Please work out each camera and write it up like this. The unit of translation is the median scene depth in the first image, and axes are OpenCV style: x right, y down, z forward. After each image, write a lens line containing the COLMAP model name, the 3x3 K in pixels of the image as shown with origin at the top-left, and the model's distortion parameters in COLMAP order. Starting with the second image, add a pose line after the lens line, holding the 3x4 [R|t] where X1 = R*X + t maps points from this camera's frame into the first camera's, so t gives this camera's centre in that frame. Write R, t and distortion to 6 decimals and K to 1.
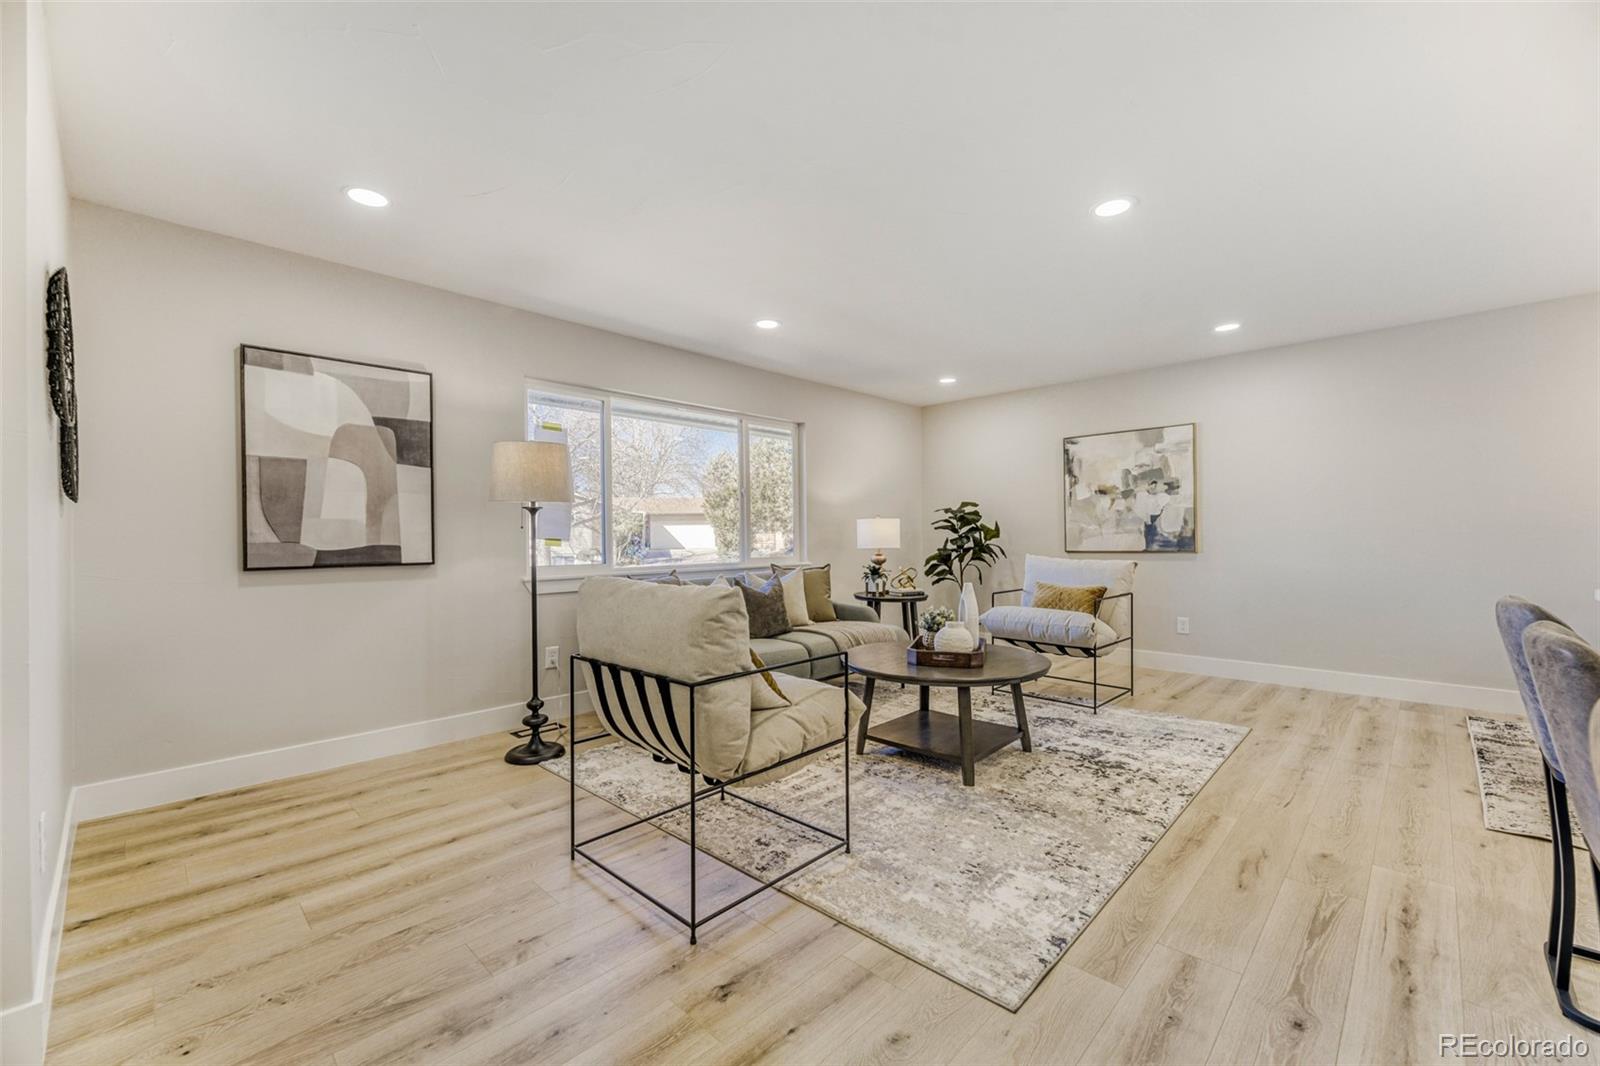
lens RADIAL K [[649.9, 0, 797.4], [0, 649.9, 534.8], [0, 0, 1]] dist [0.001135, -0.001253]
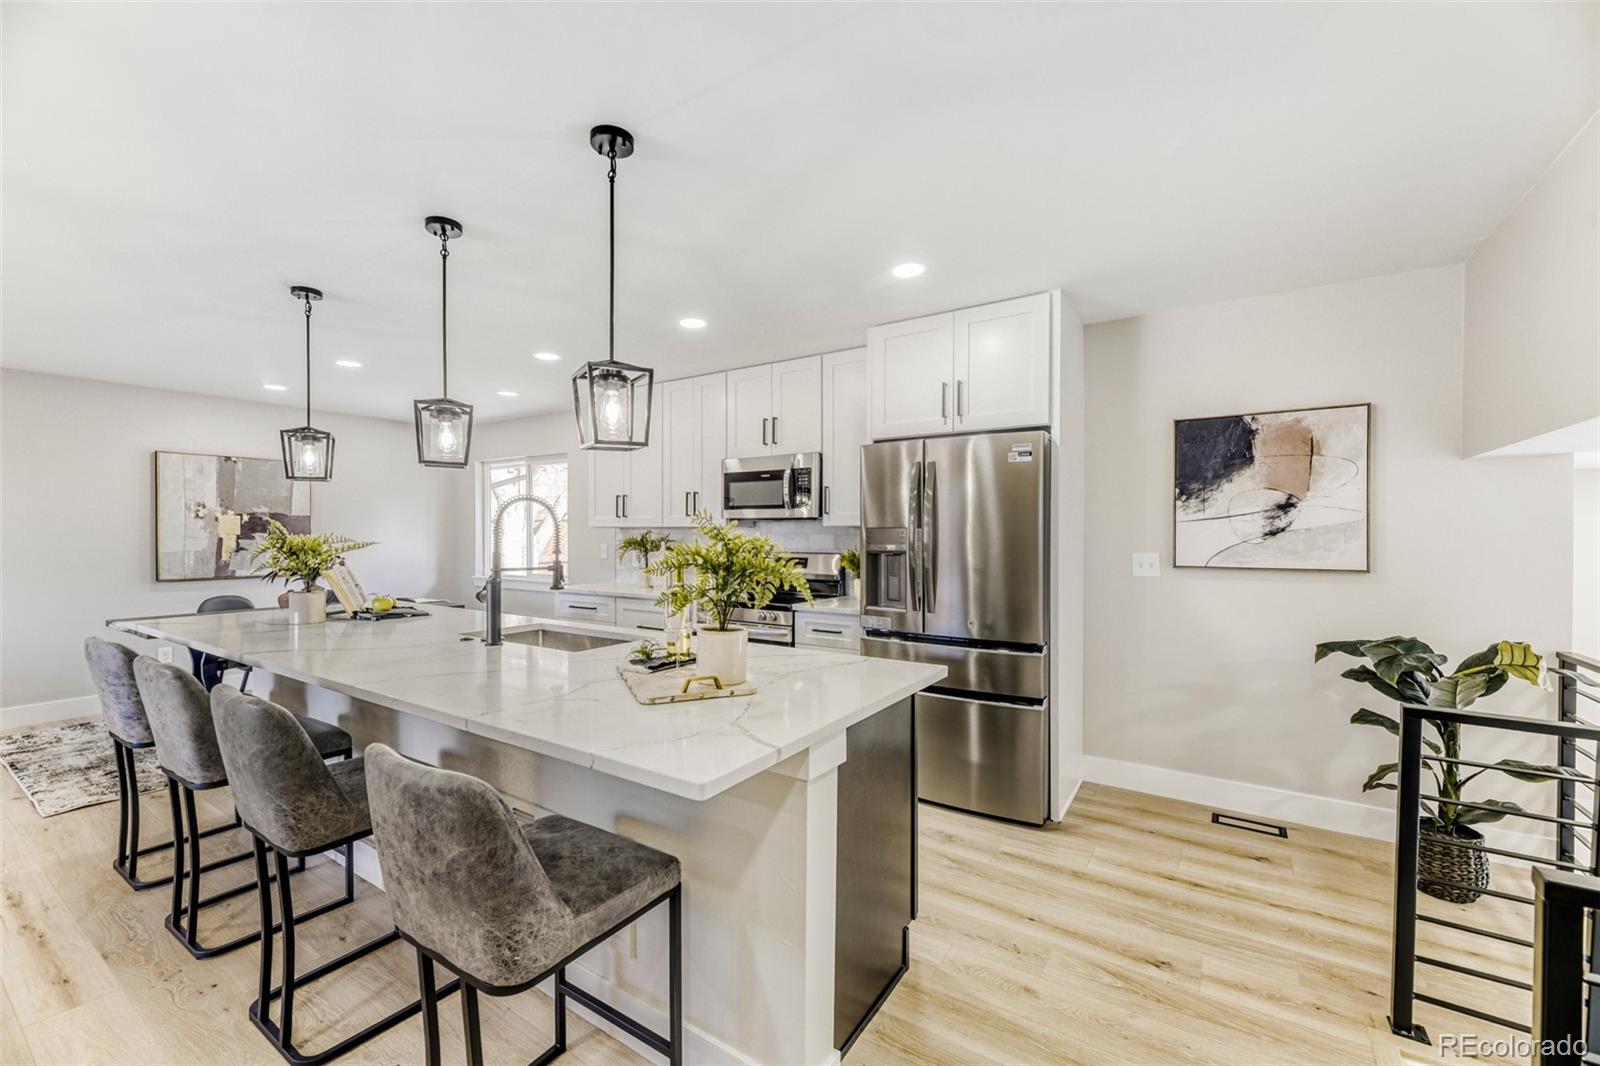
lens RADIAL K [[649.9, 0, 801.7], [0, 649.9, 543.2], [0, 0, 1]] dist [0.001135, -0.001253]
pose [[-0.194703, -0.008965, 0.980821, -0.329652], [-0.000352, 0.999959, 0.009070, -0.067170], [-0.980862, 0.001421, -0.194698, -0.145564]]
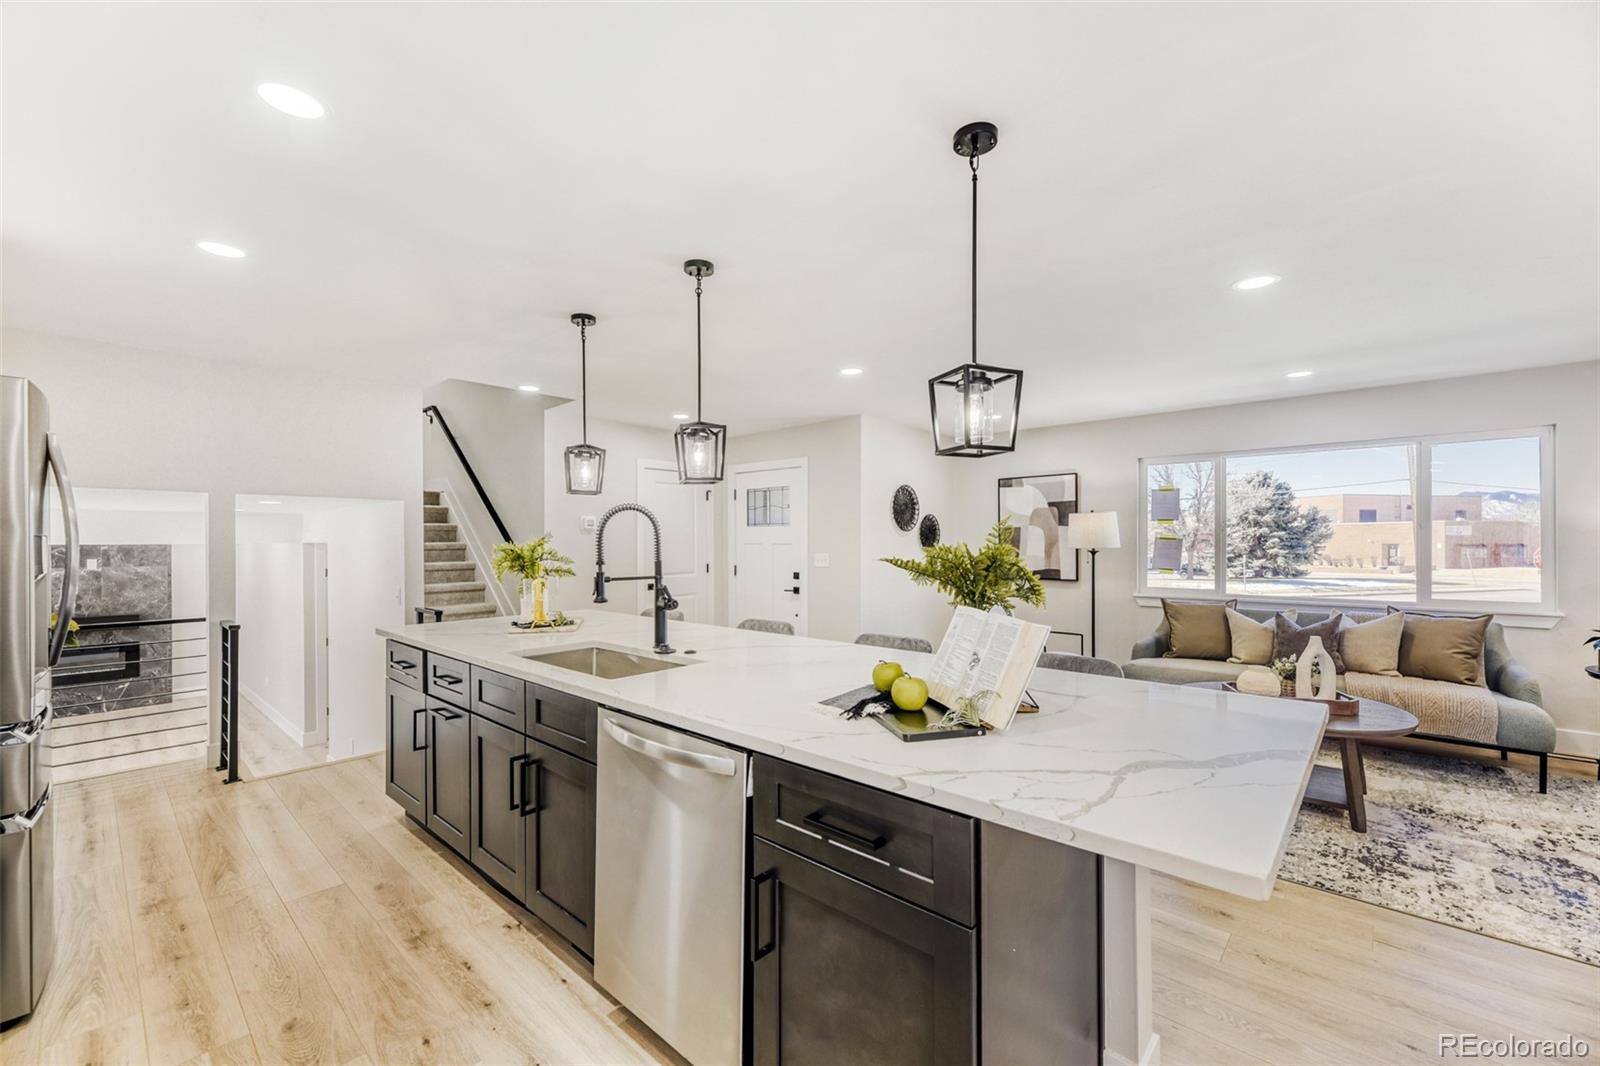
lens RADIAL K [[649.9, 0, 796.9], [0, 649.9, 543.6], [0, 0, 1]] dist [0.001135, -0.001253]
pose [[0.031644, 0.007033, -0.999474, 1.210840], [0.004594, 0.999964, 0.007182, -0.074569], [0.999489, -0.004819, 0.031611, 0.191982]]
